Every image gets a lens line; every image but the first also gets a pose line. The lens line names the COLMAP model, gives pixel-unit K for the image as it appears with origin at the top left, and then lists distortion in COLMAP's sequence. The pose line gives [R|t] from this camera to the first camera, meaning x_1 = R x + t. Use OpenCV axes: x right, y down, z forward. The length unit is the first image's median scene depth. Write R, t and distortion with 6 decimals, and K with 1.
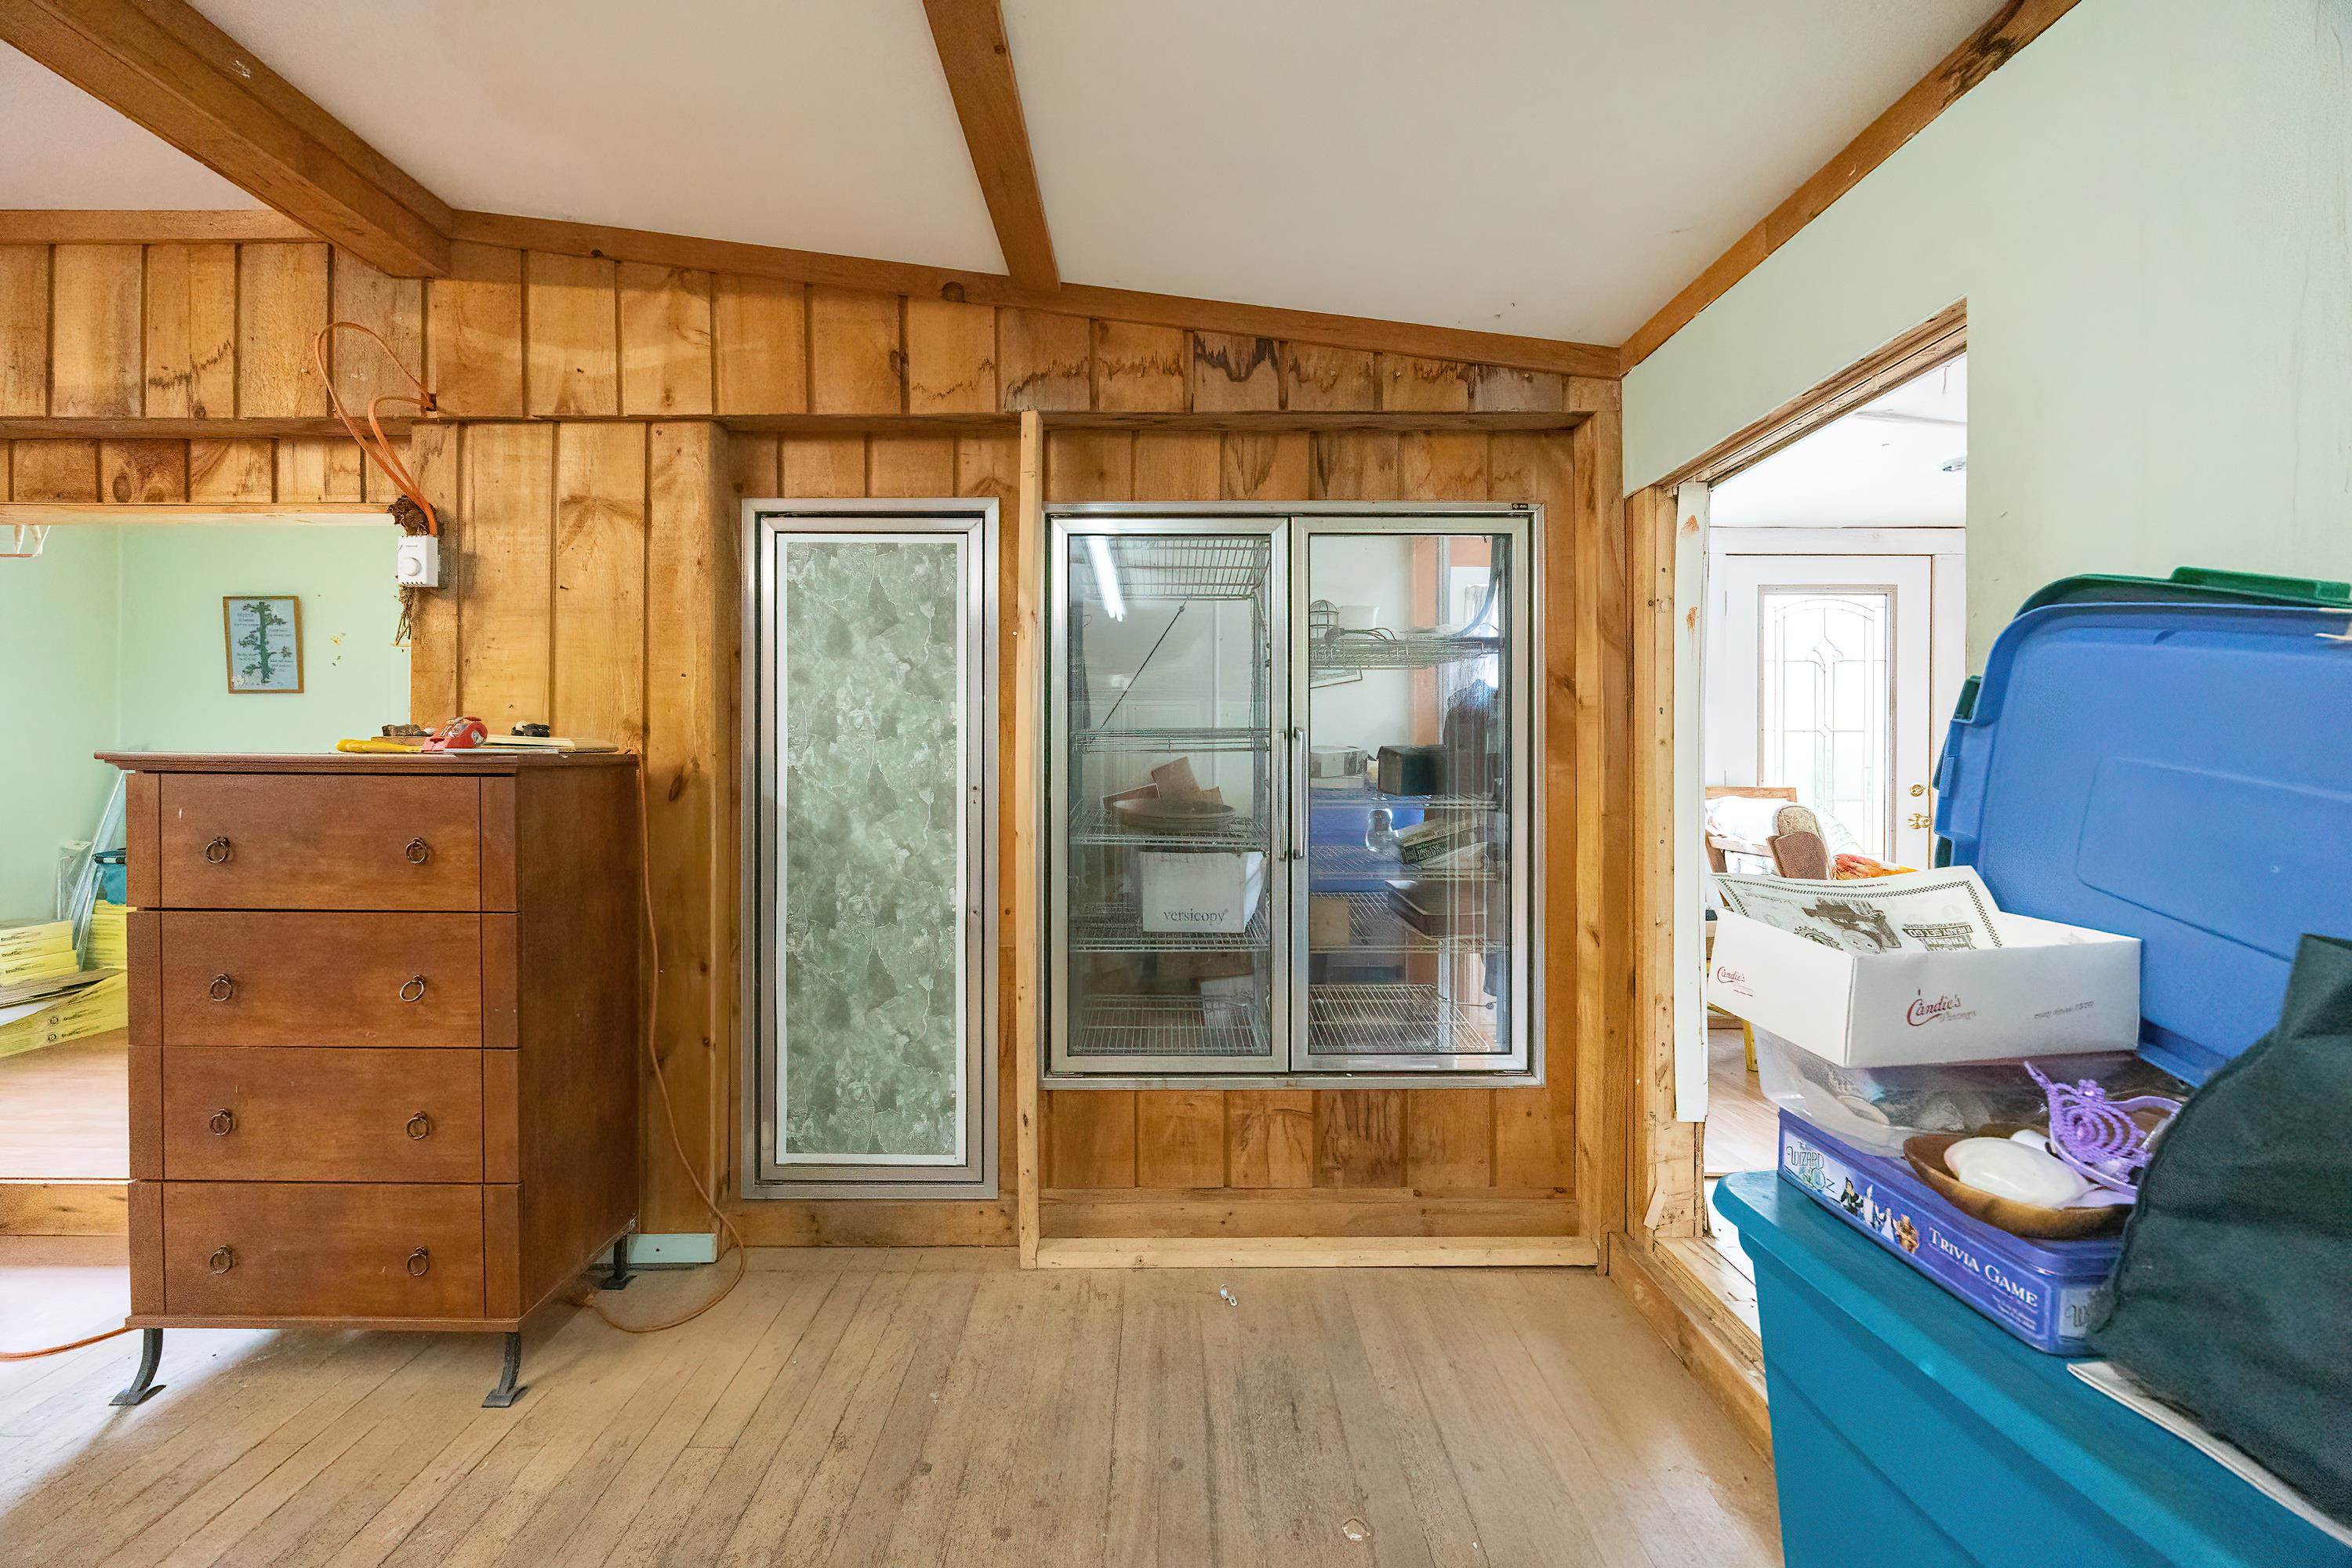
lens RADIAL K [[894.6, 0, 1164.1], [0, 894.6, 768.0], [0, 0, 1]] dist [-0.004220, 0.000405]
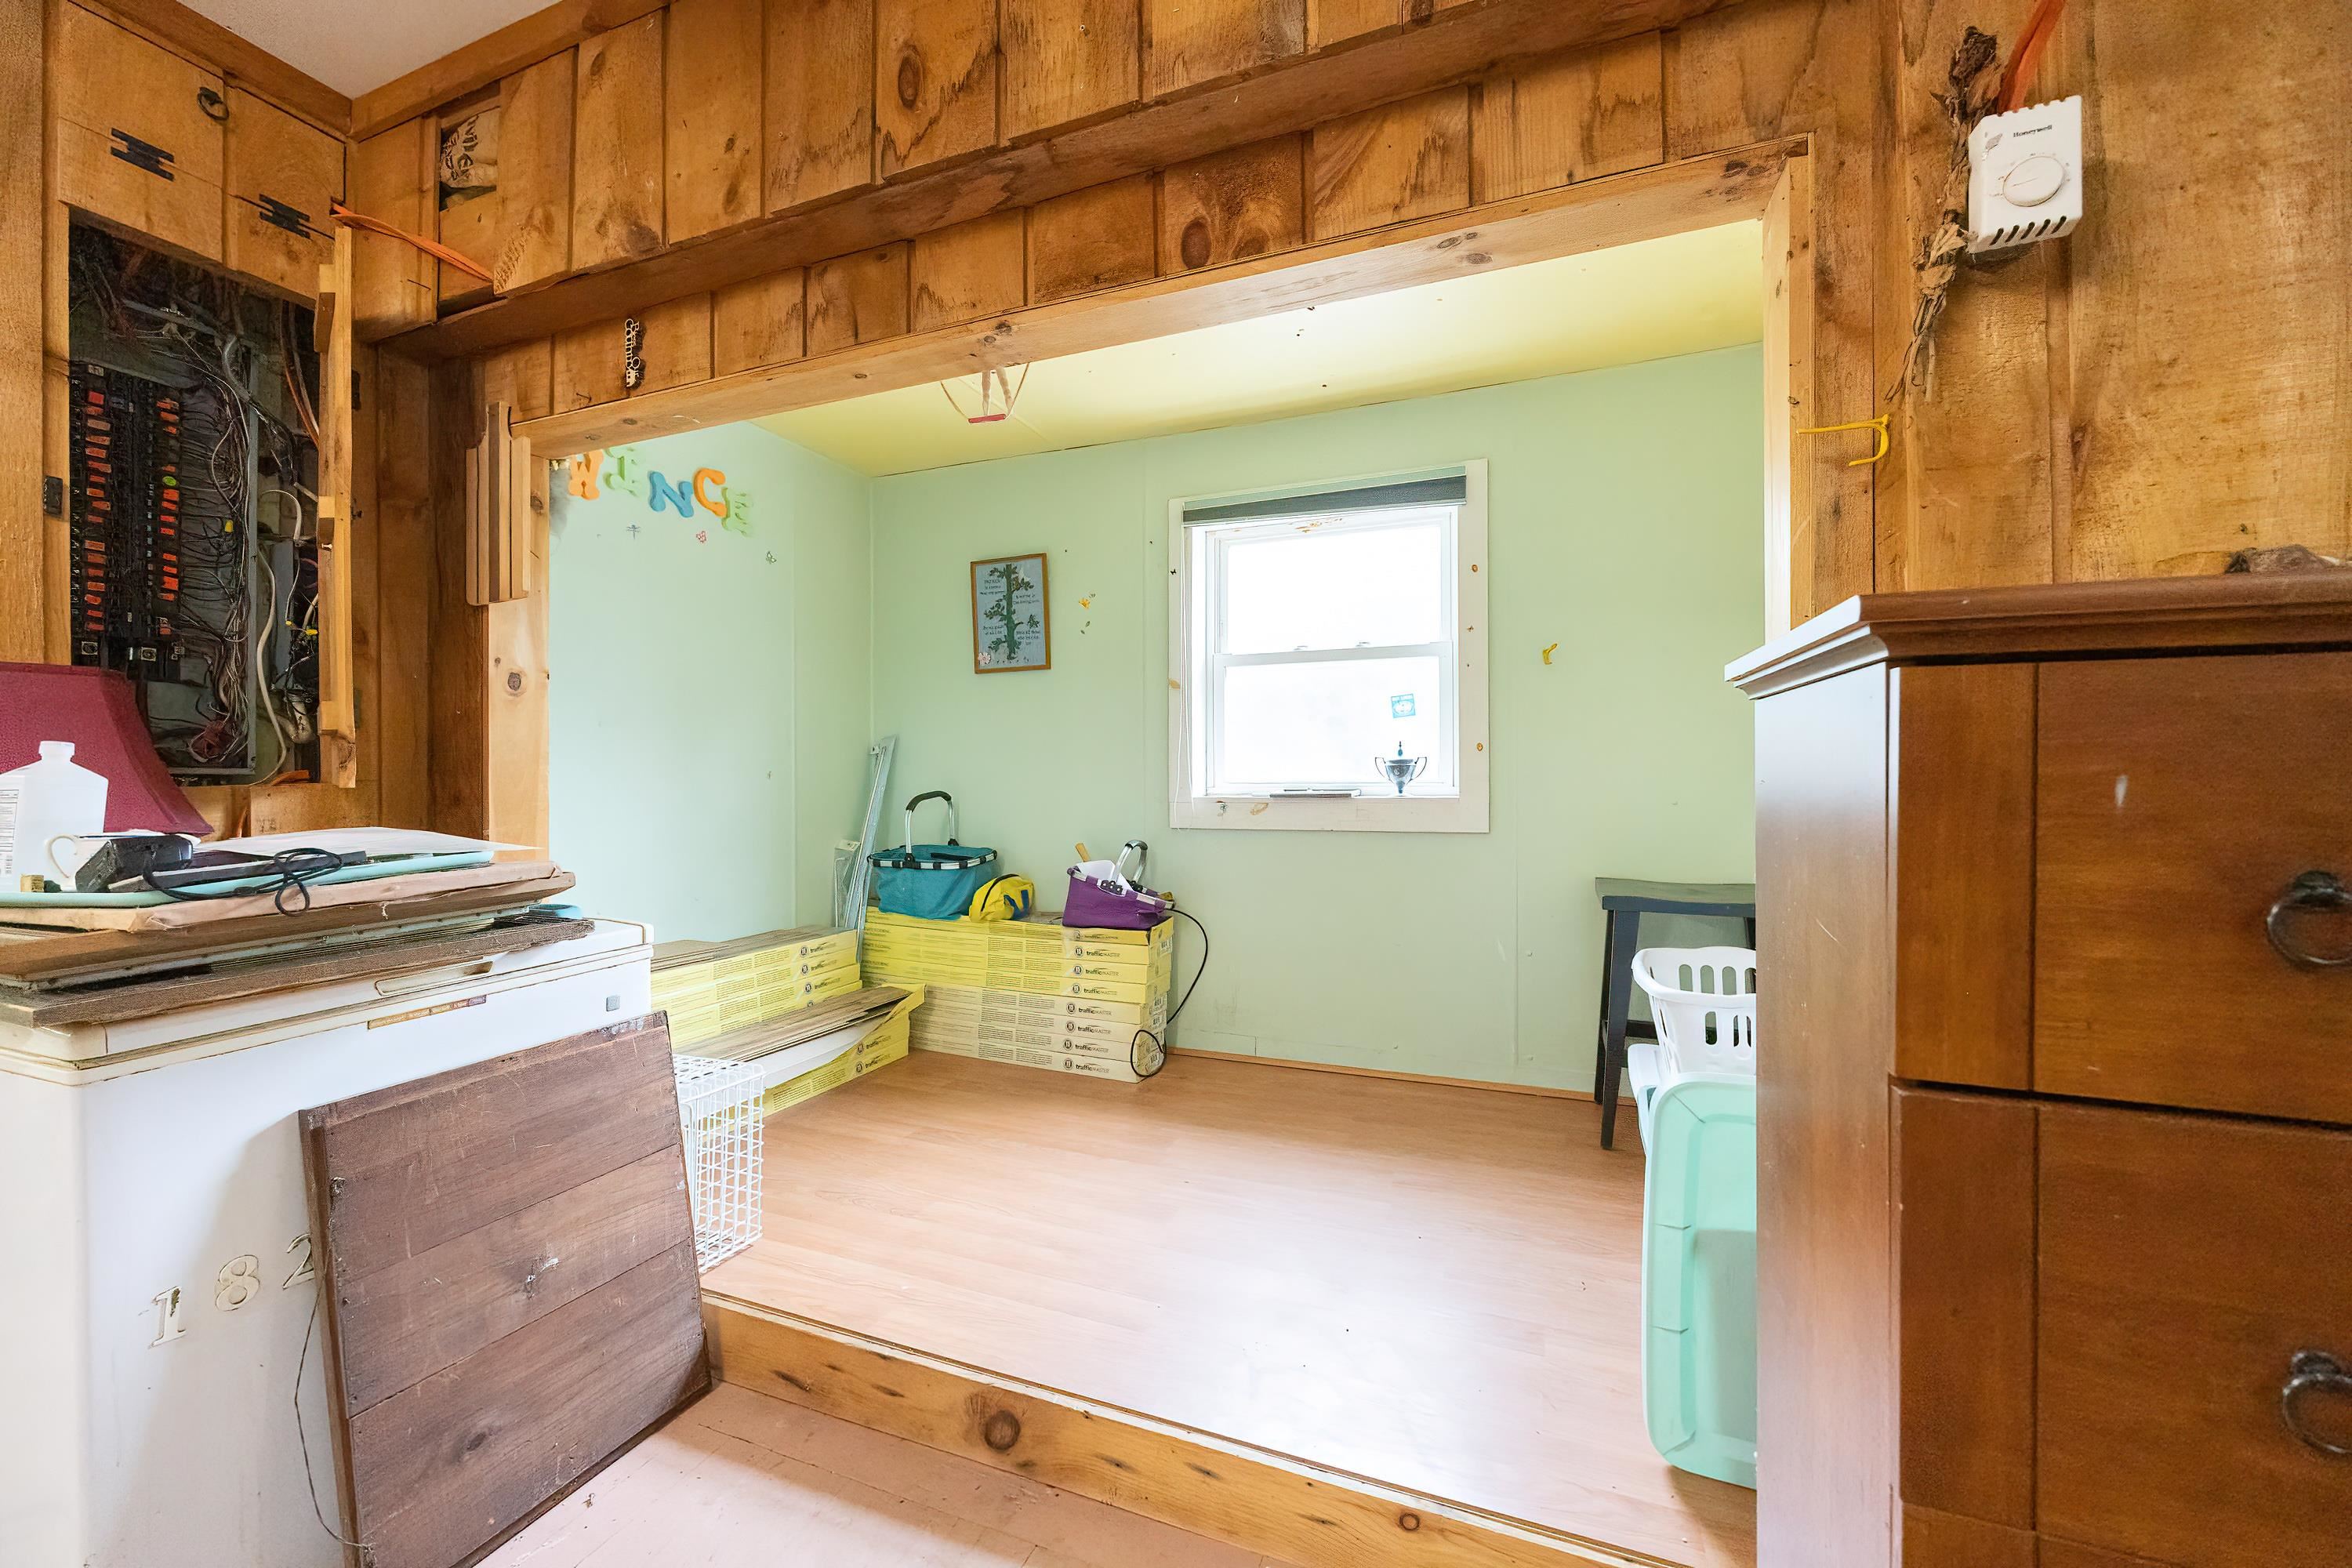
lens RADIAL K [[894.6, 0, 1163.5], [0, 894.6, 773.3], [0, 0, 1]] dist [-0.004220, 0.000405]
pose [[0.928971, -0.010430, -0.370006, -0.989924], [0.009820, 0.999946, -0.003530, 0.032767], [0.370023, -0.000354, 0.929023, 0.456581]]
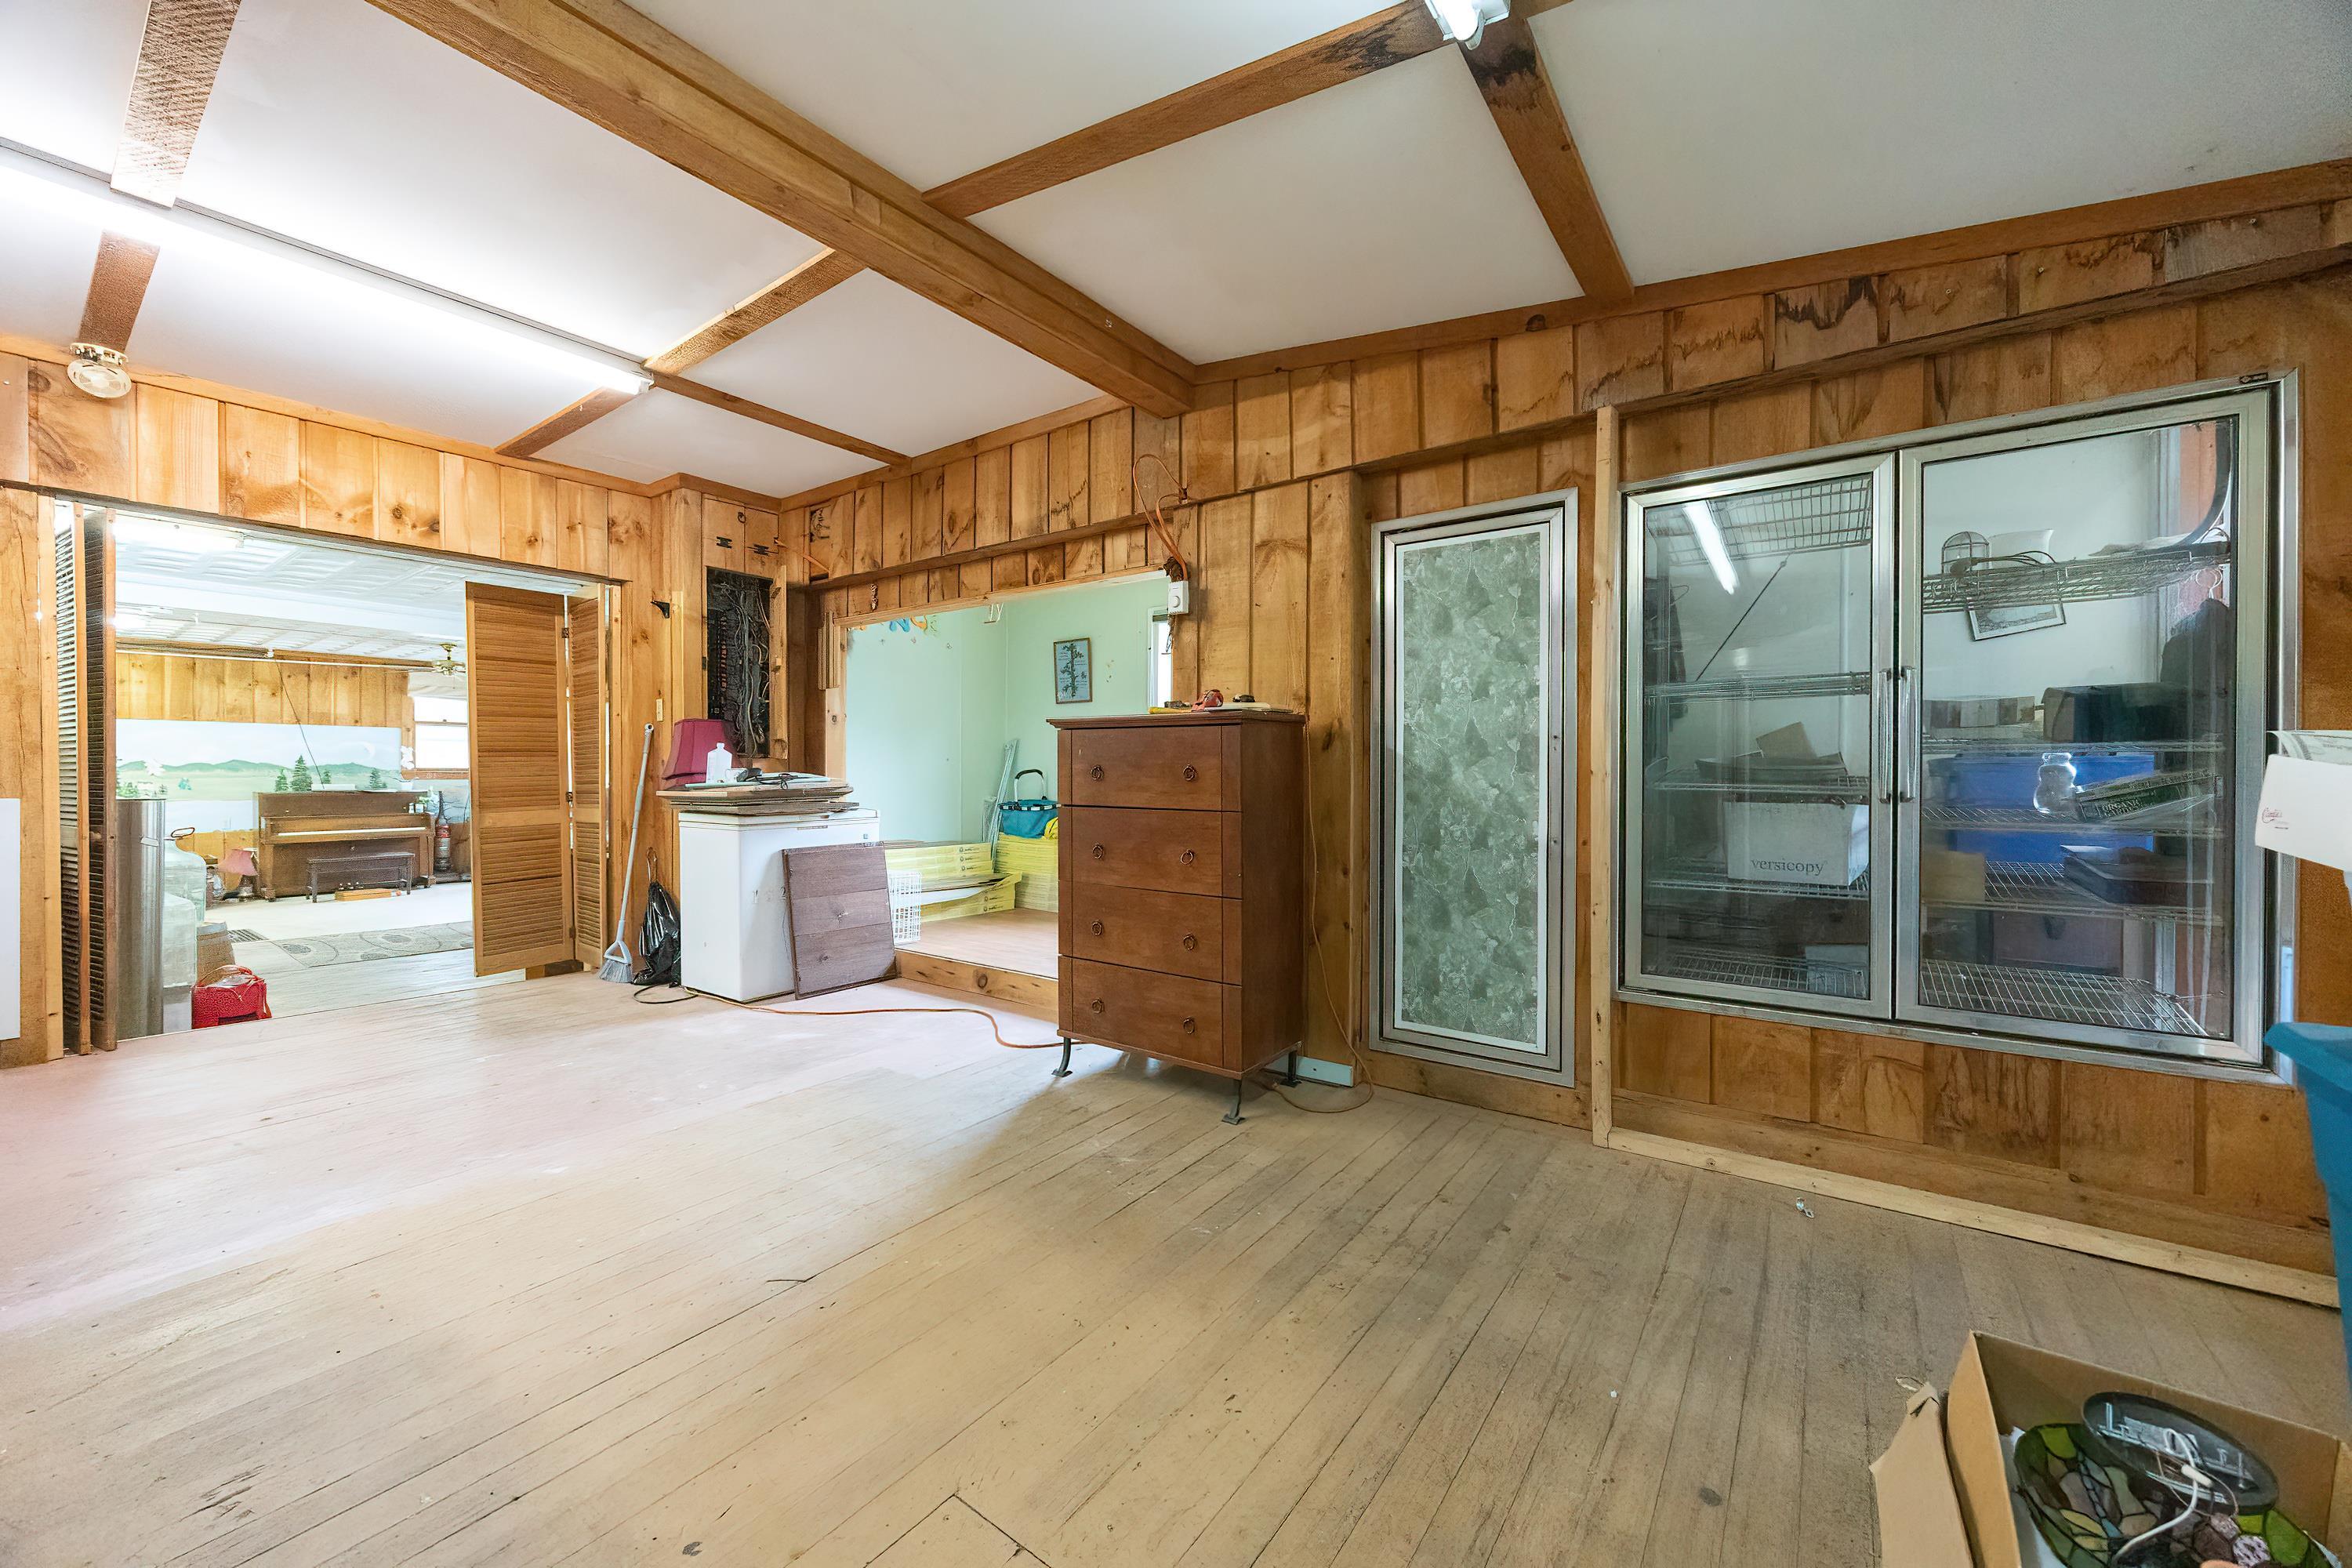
lens RADIAL K [[894.6, 0, 1180.7], [0, 894.6, 785.0], [0, 0, 1]] dist [-0.004220, 0.000405]
pose [[0.809870, 0.005675, -0.586582, 0.082291], [0.000043, 0.999953, 0.009733, 0.075840], [0.586610, -0.007907, 0.809831, -0.252182]]
